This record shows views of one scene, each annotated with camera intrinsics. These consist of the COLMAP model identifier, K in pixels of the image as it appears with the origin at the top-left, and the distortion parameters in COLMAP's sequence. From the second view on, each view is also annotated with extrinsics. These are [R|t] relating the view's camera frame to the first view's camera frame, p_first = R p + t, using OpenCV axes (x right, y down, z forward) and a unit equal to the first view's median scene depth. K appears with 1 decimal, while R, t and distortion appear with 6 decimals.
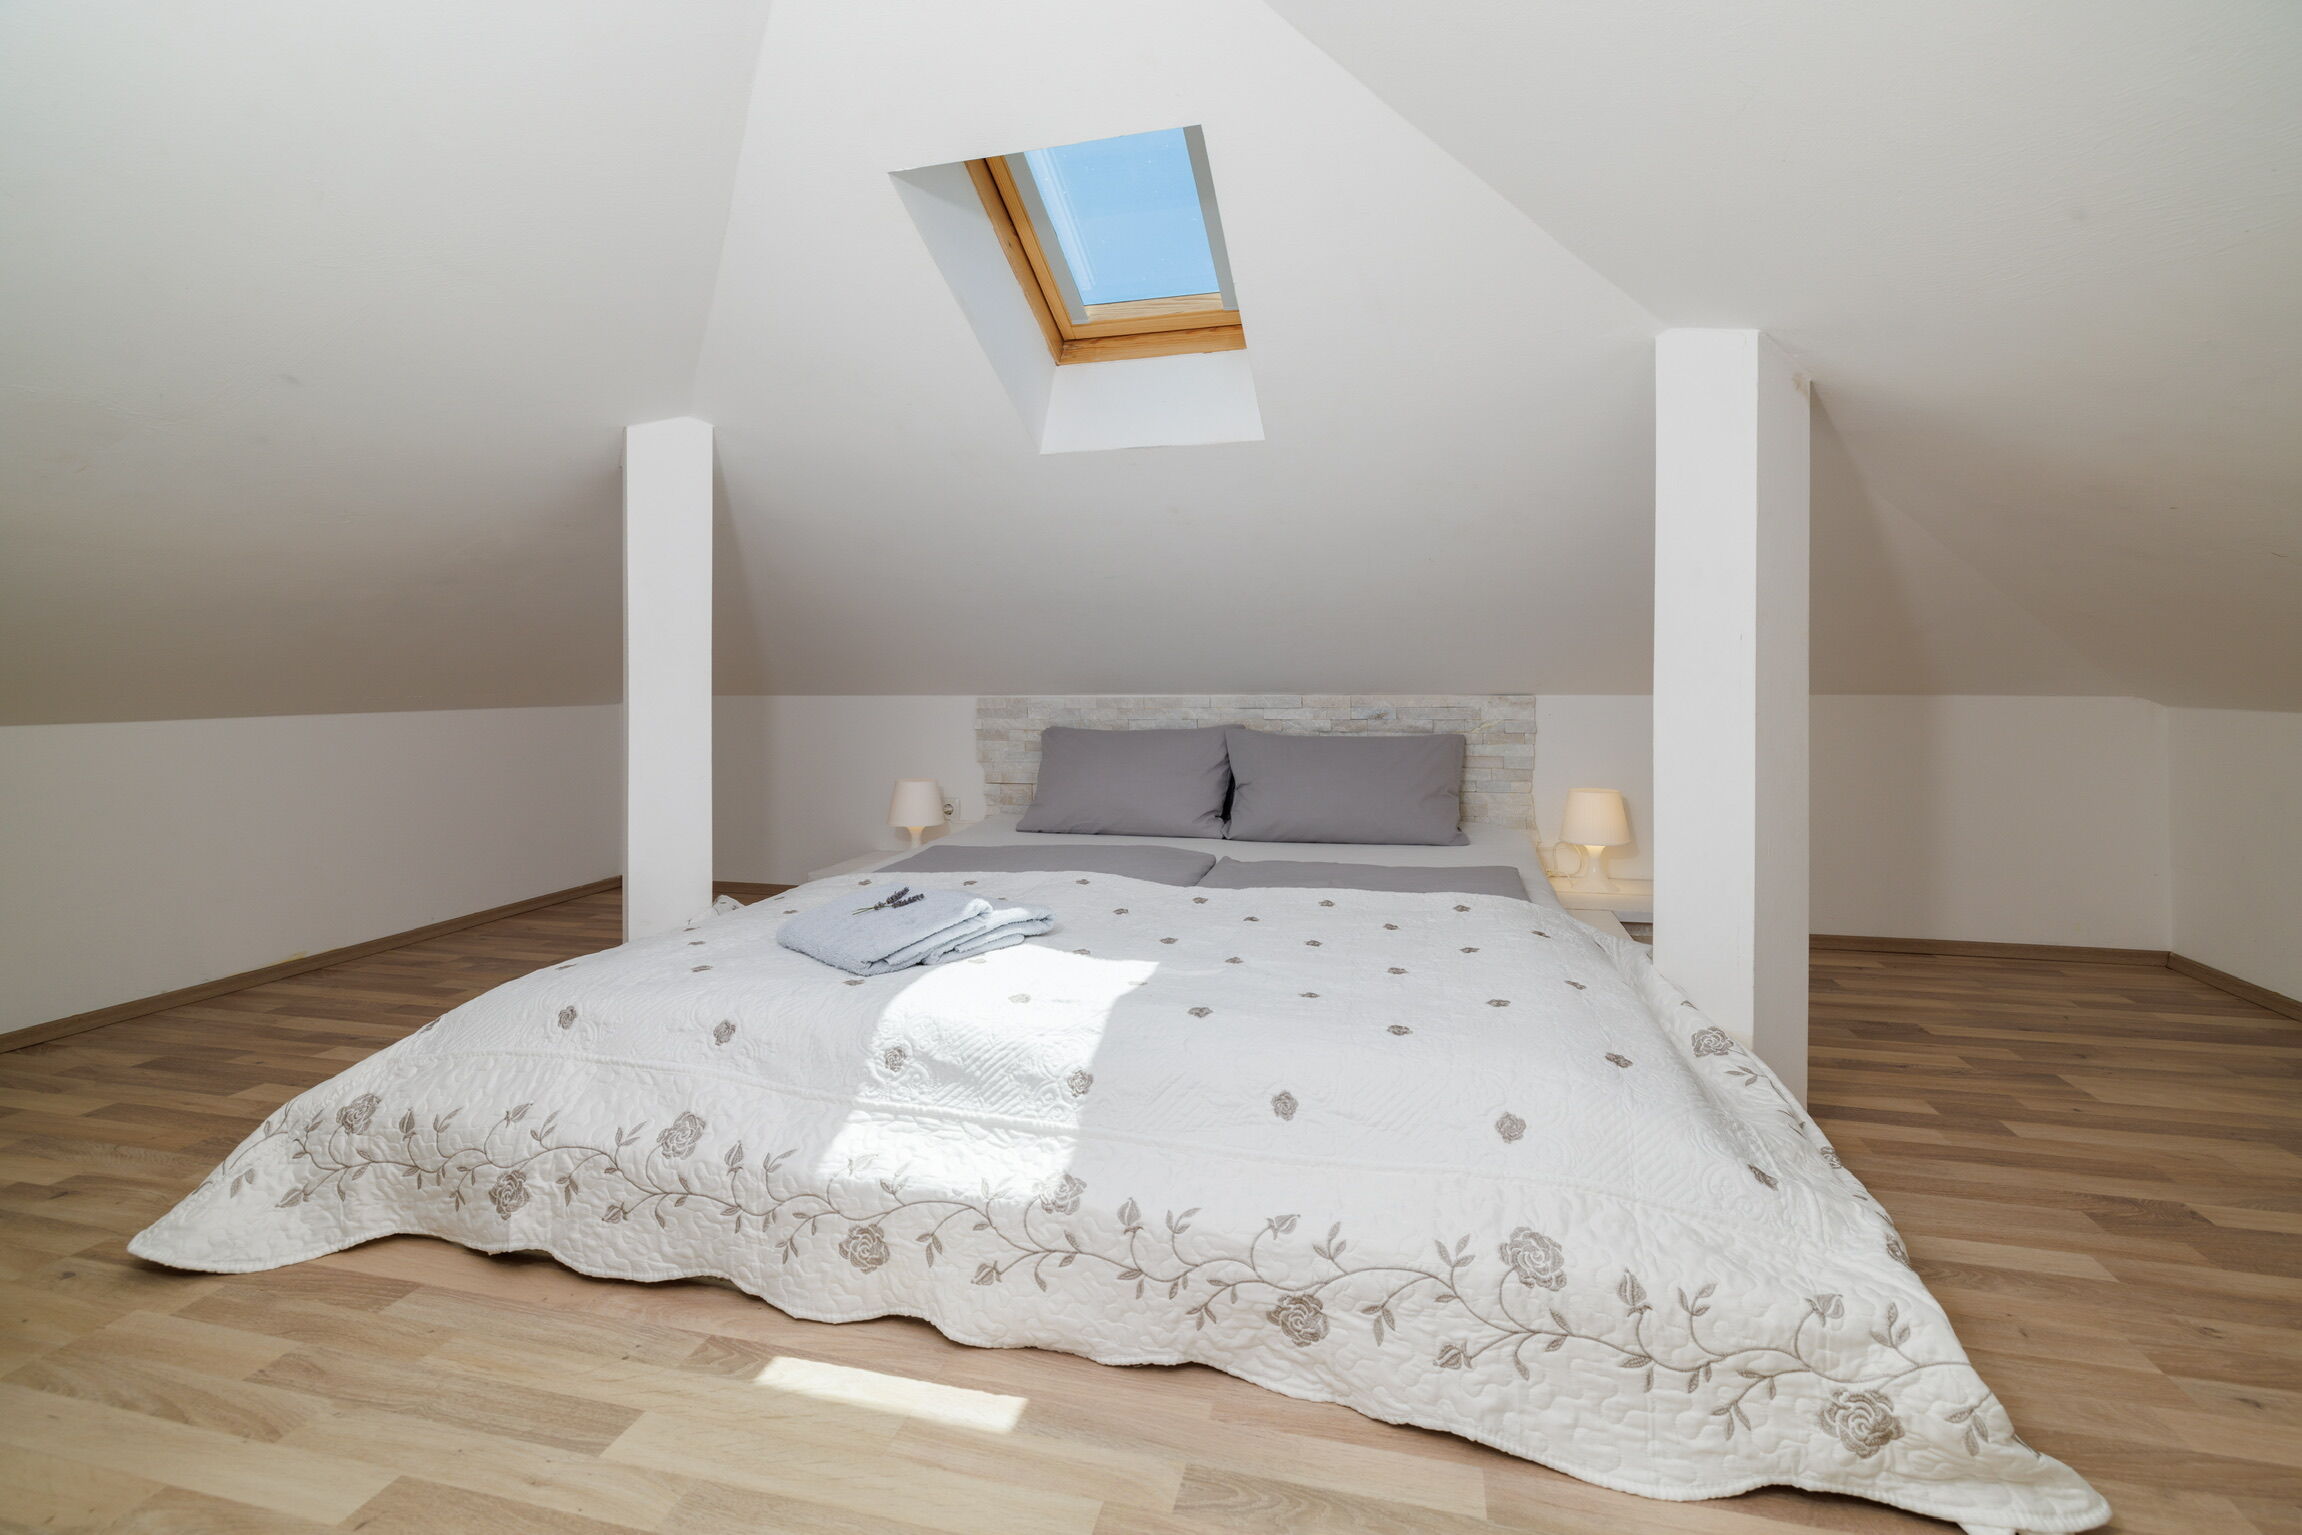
lens RADIAL K [[998.9, 0, 1152.1], [0, 998.9, 652.5], [0, 0, 1]] dist [-0.002124, -0.000069]
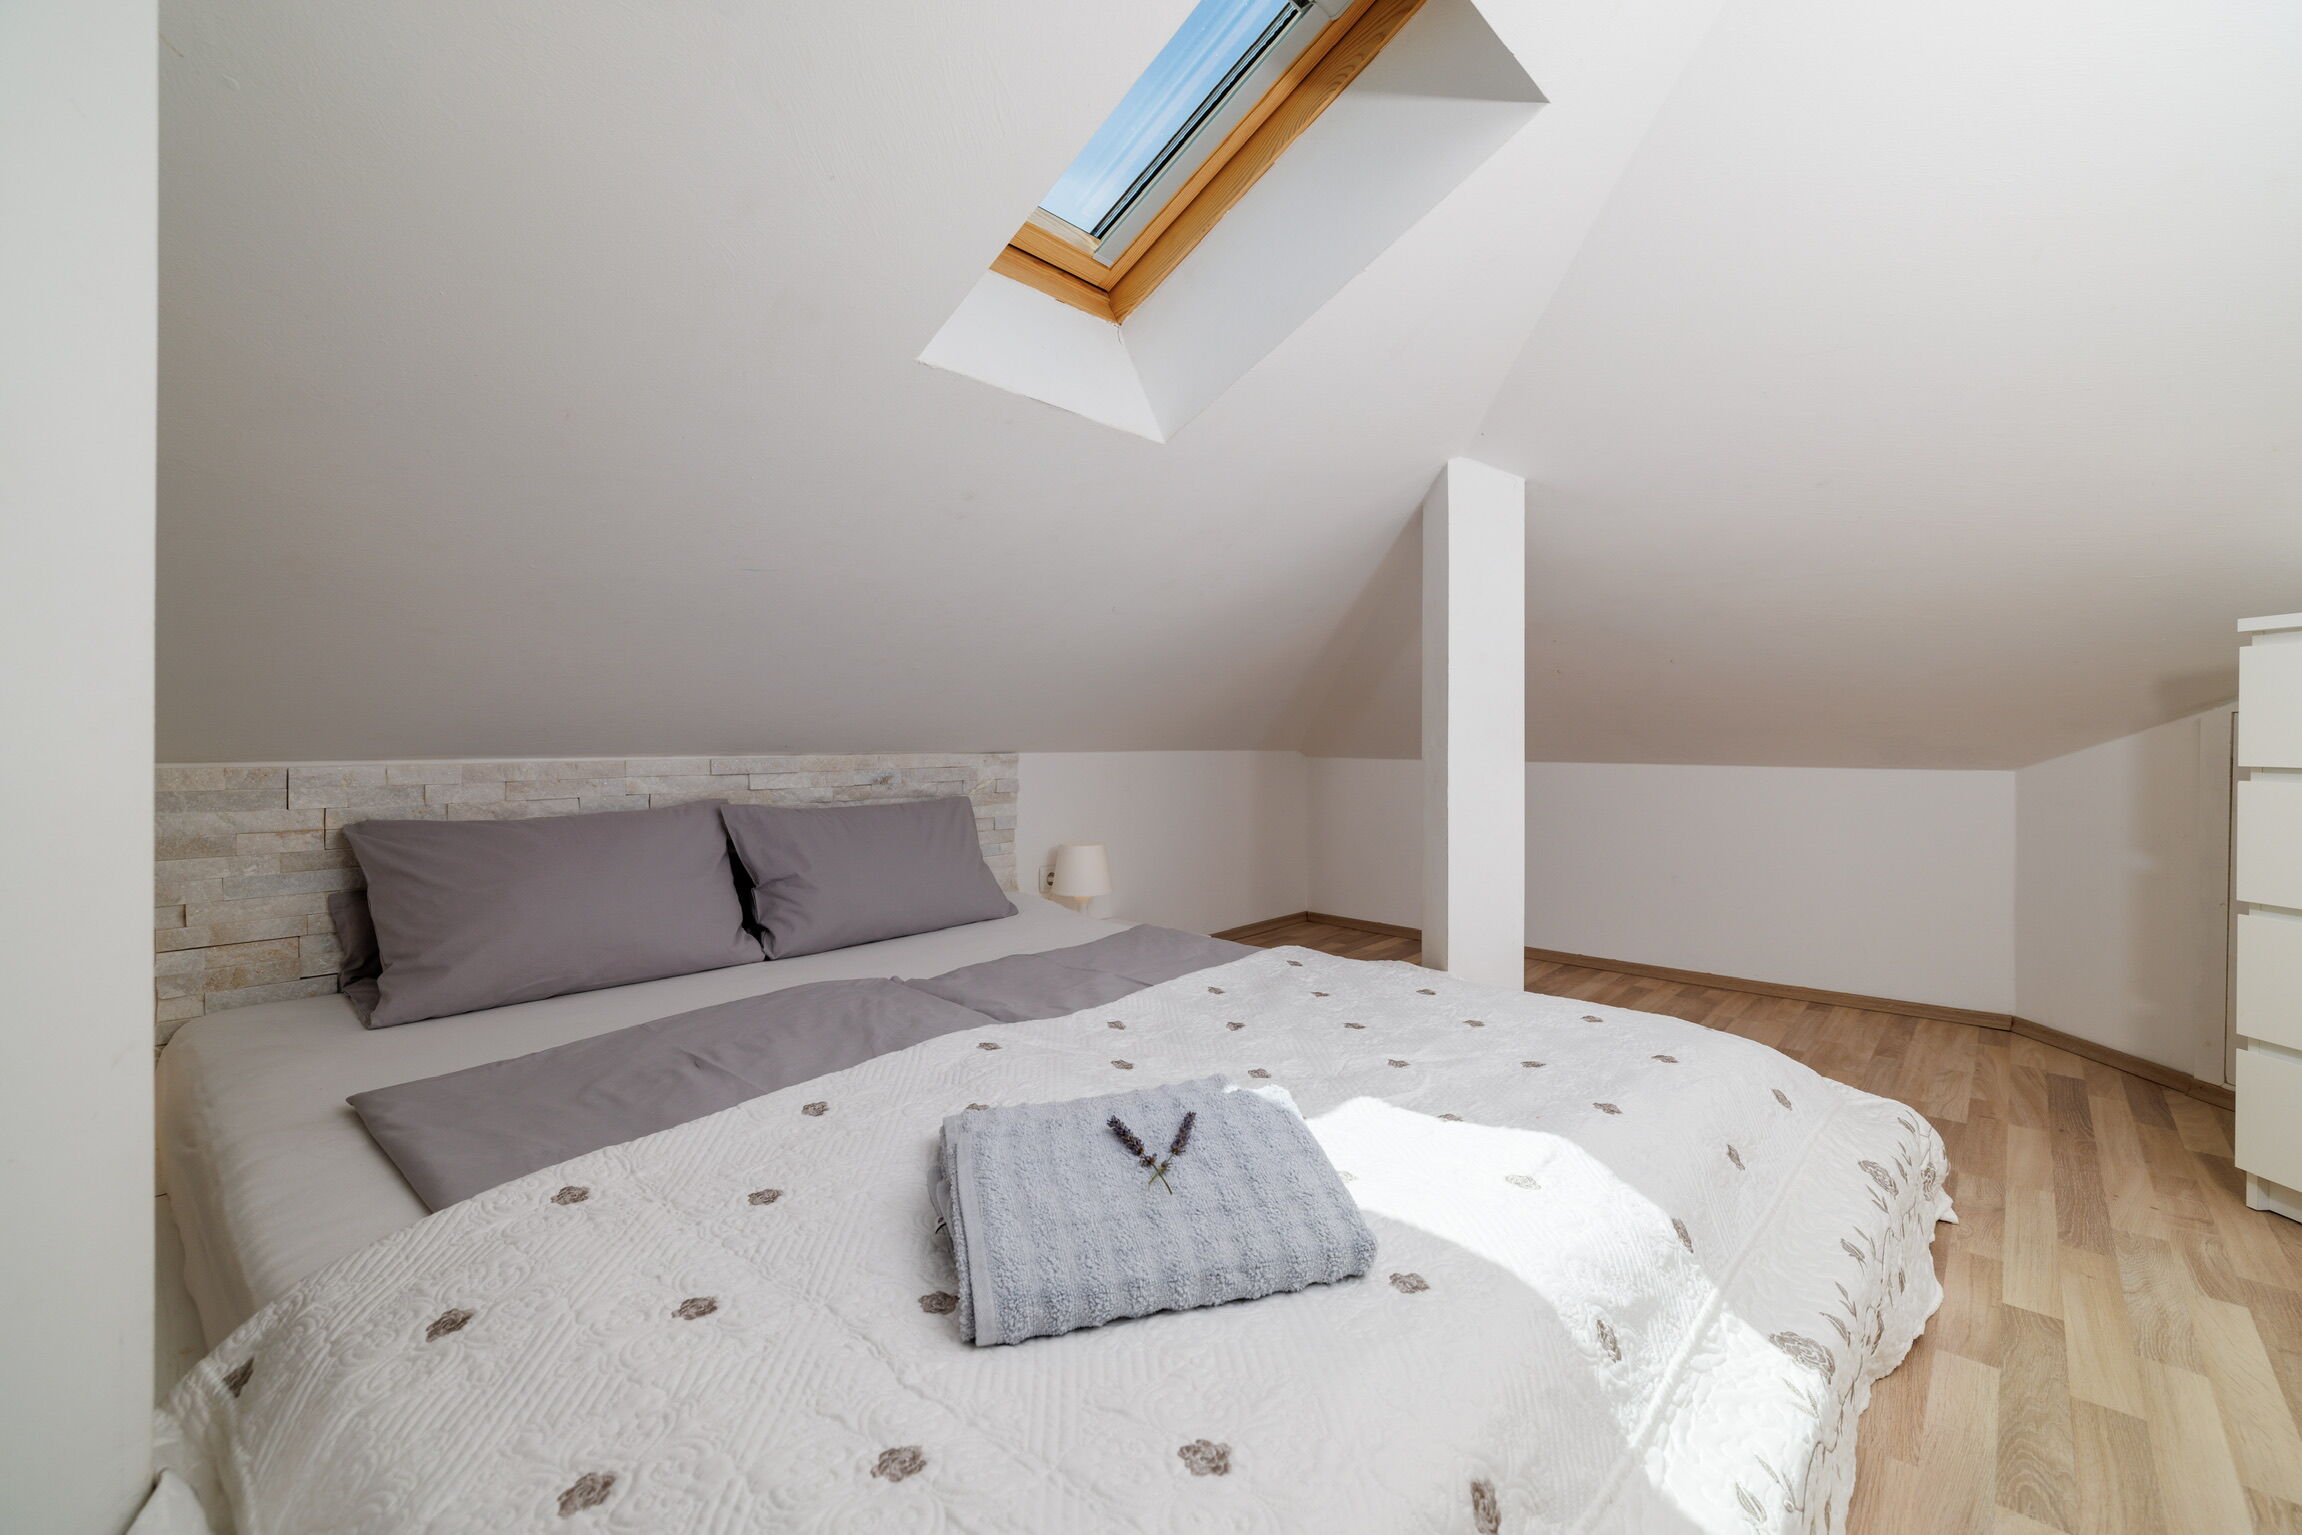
lens RADIAL K [[980.3, 0, 1156.6], [0, 980.3, 719.9], [0, 0, 1]] dist [-0.000473, -0.000495]
pose [[0.450361, 0.021257, 0.892593, -0.417622], [-0.032502, 0.999444, -0.007402, 0.012362], [-0.892255, -0.025678, 0.450802, 0.437486]]
